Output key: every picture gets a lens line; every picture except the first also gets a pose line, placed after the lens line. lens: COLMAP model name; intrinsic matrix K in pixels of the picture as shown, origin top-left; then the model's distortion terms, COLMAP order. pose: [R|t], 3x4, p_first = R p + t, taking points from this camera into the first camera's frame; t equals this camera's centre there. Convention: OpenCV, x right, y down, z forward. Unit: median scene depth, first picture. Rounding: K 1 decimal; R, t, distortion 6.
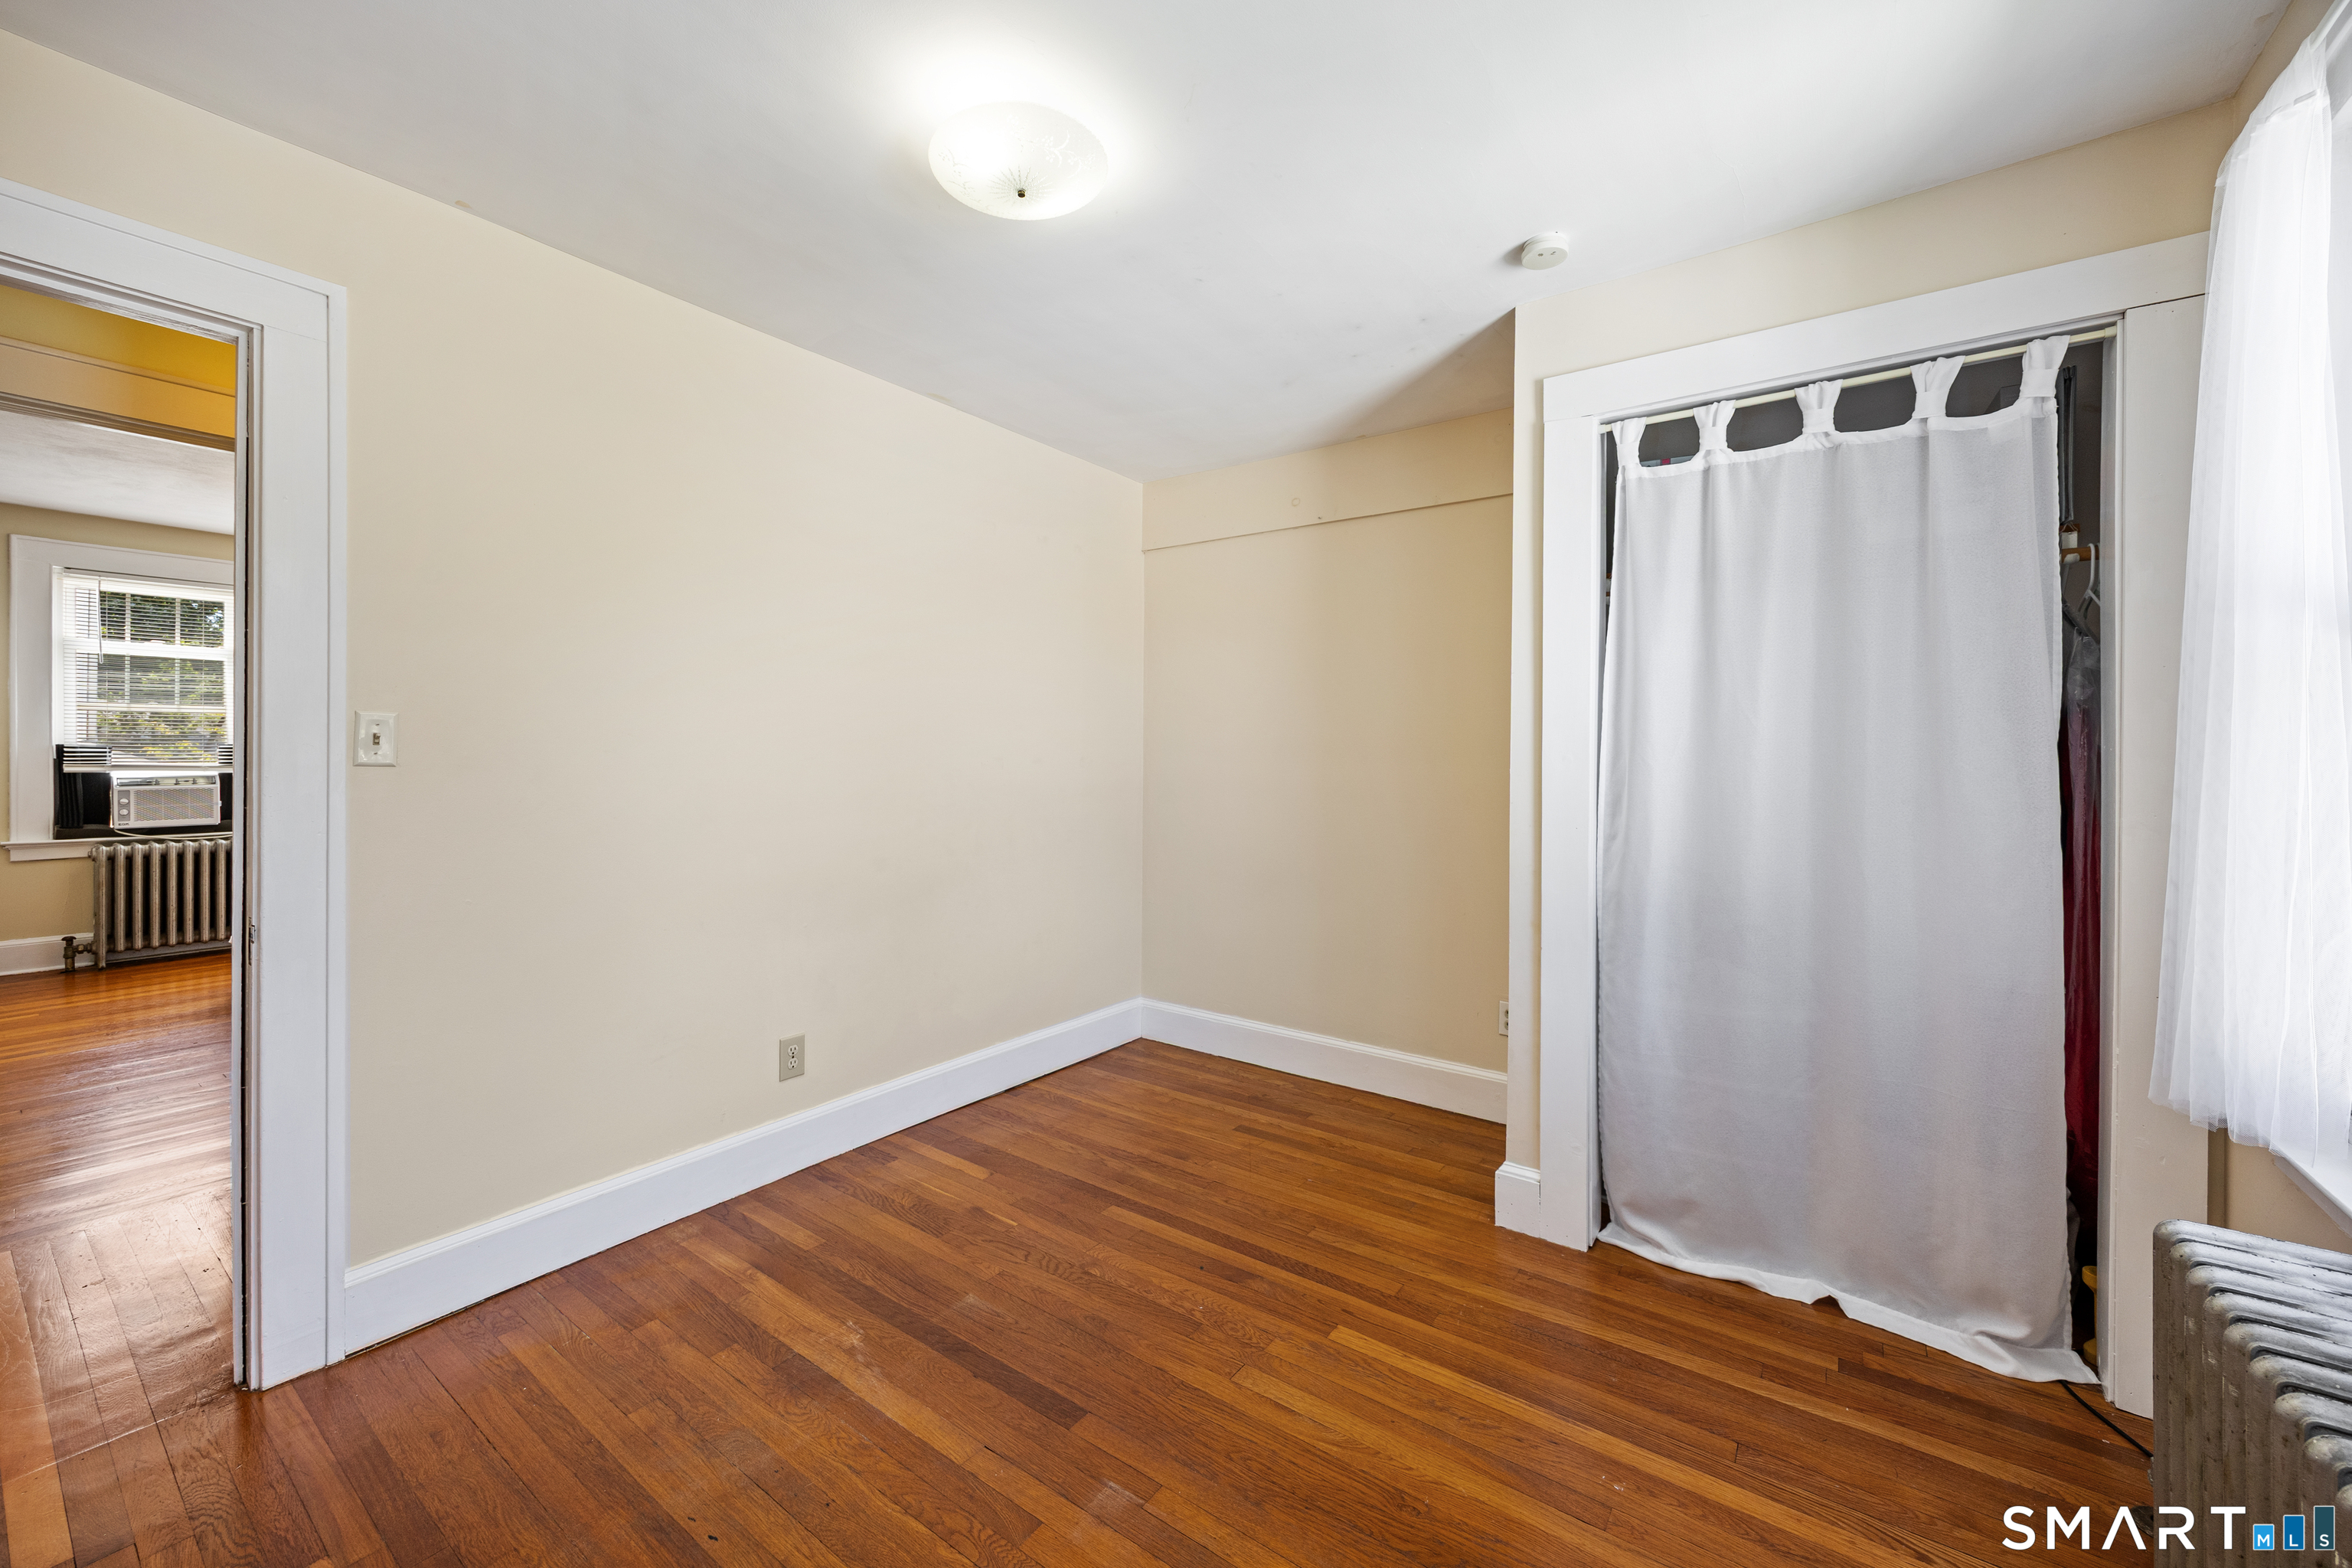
lens RADIAL K [[924.5, 0, 1177.1], [0, 924.5, 753.7], [0, 0, 1]] dist [-0.000313, -0.000010]
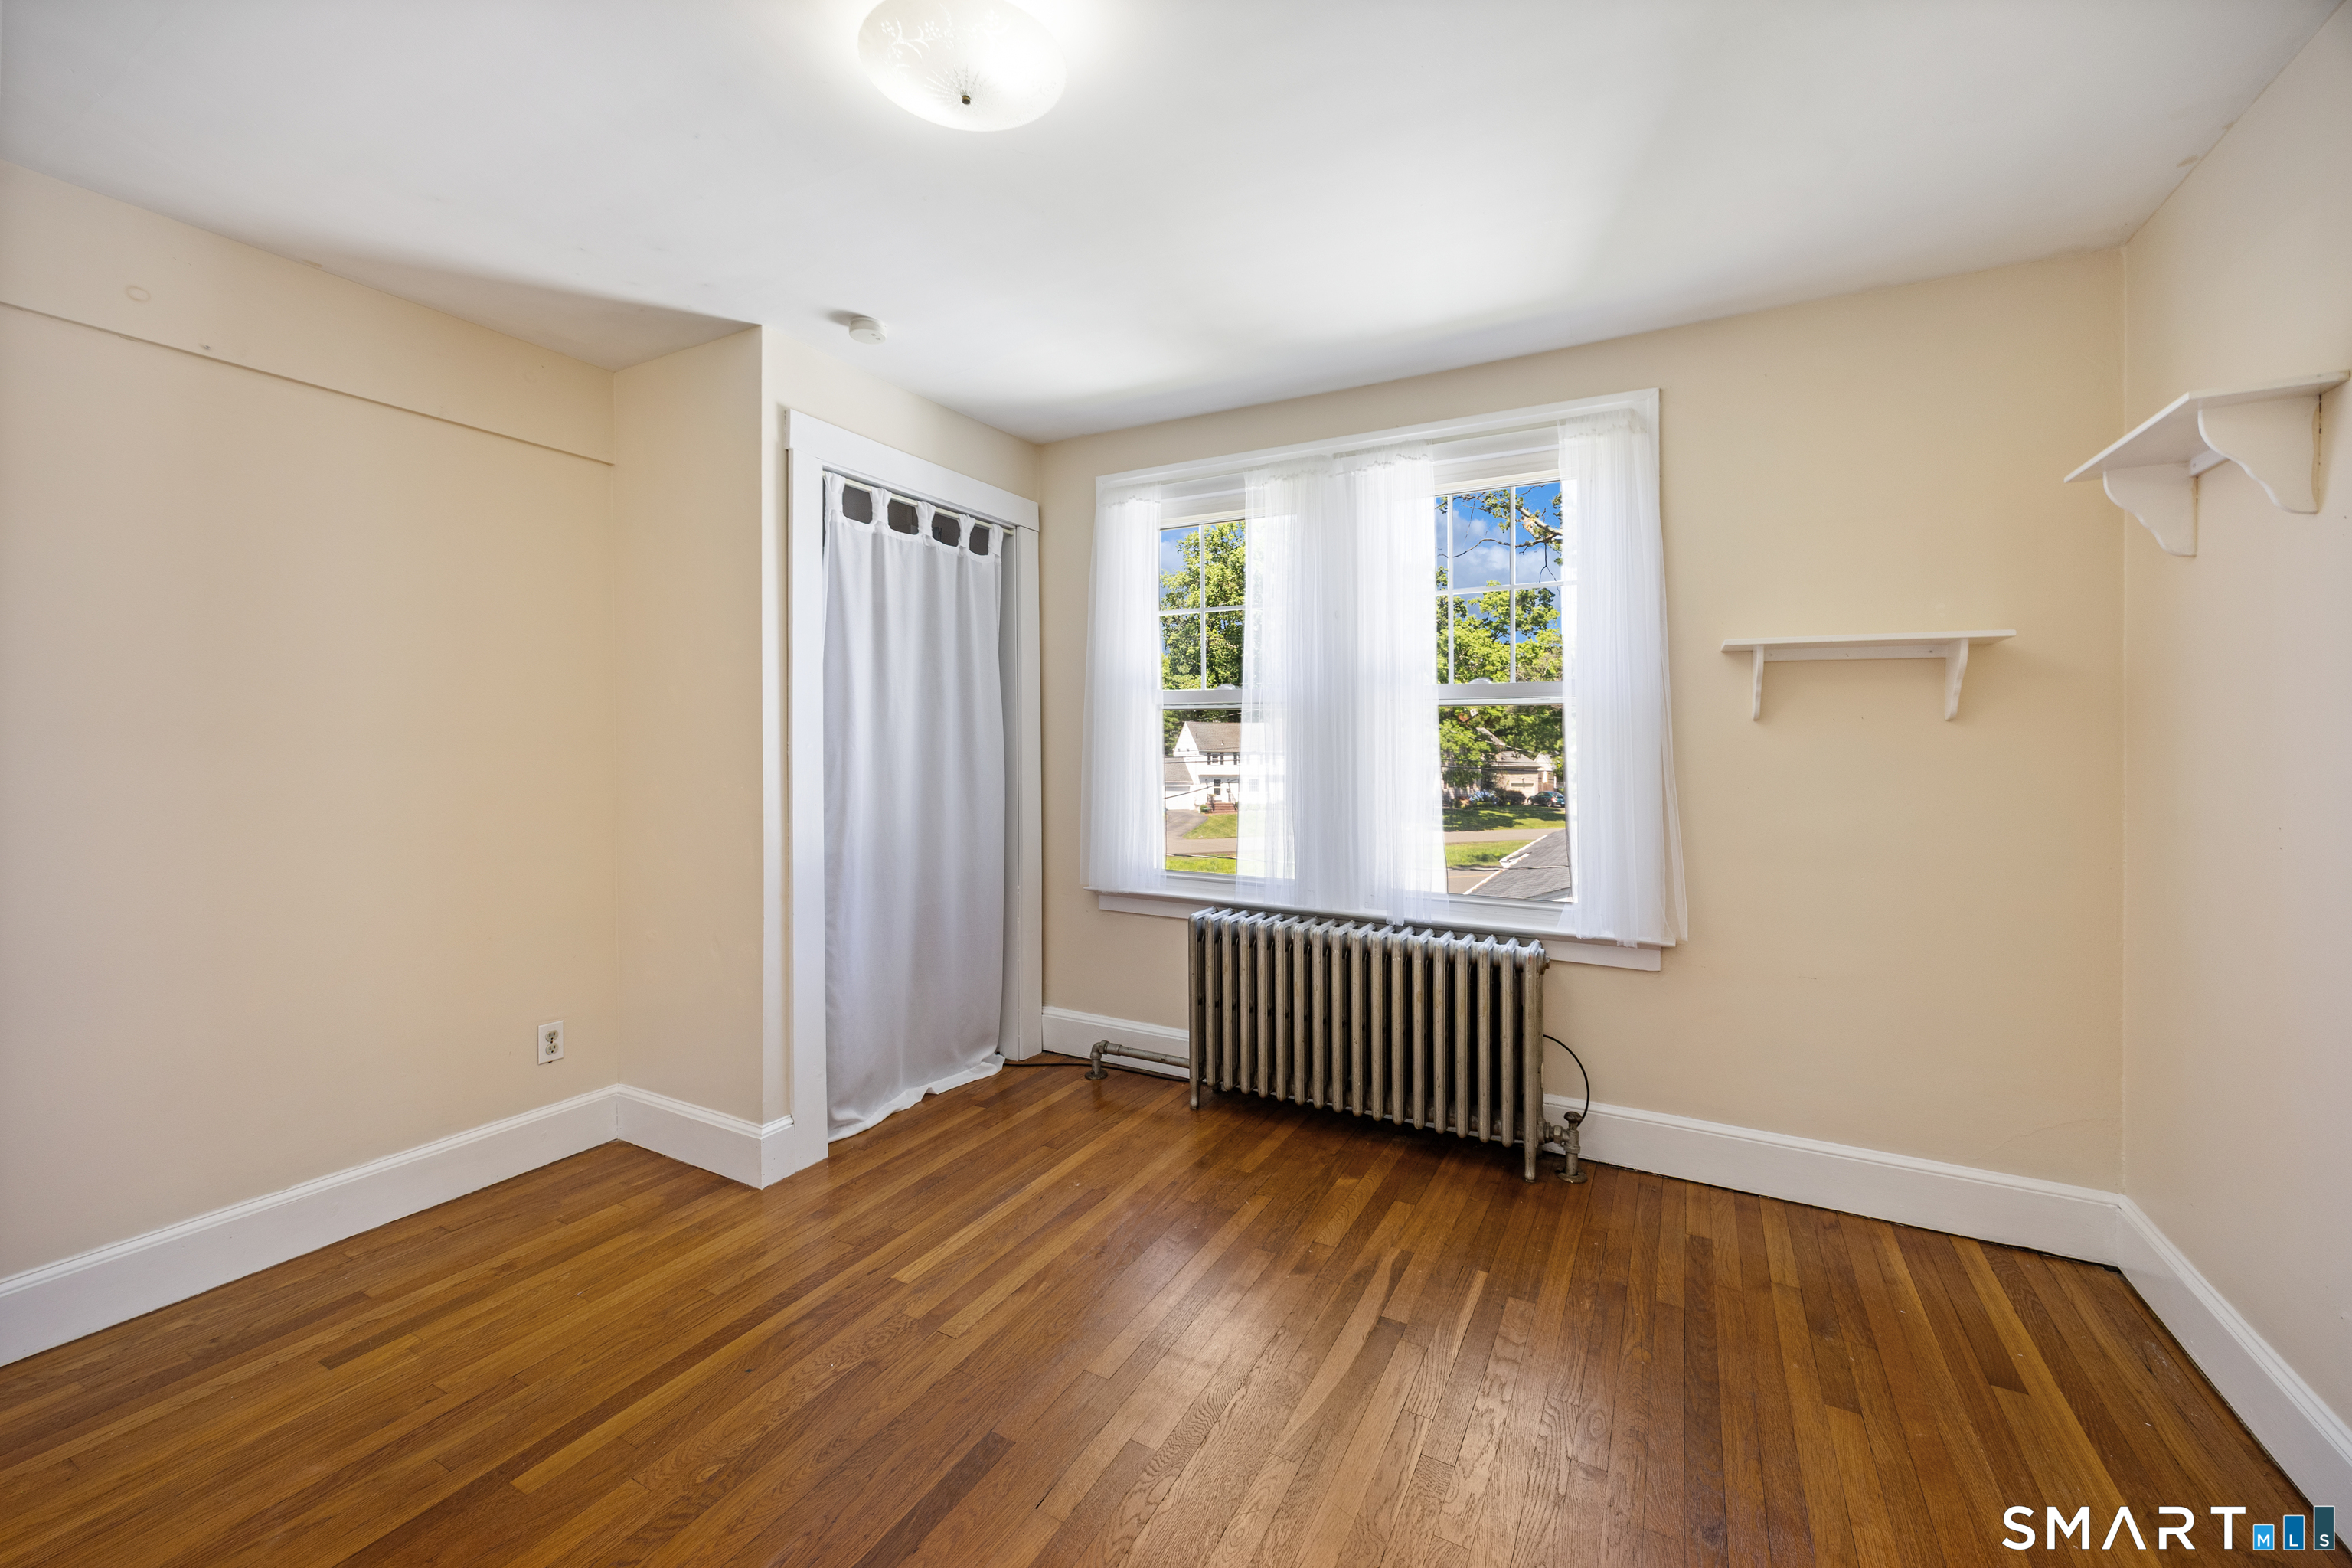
lens RADIAL K [[924.5, 0, 1177.1], [0, 924.5, 753.7], [0, 0, 1]] dist [-0.000313, -0.000010]
pose [[-0.131021, -0.015418, 0.991260, -0.864542], [0.001370, 0.999875, 0.015733, -0.005475], [-0.991379, 0.003419, -0.130983, 0.757969]]
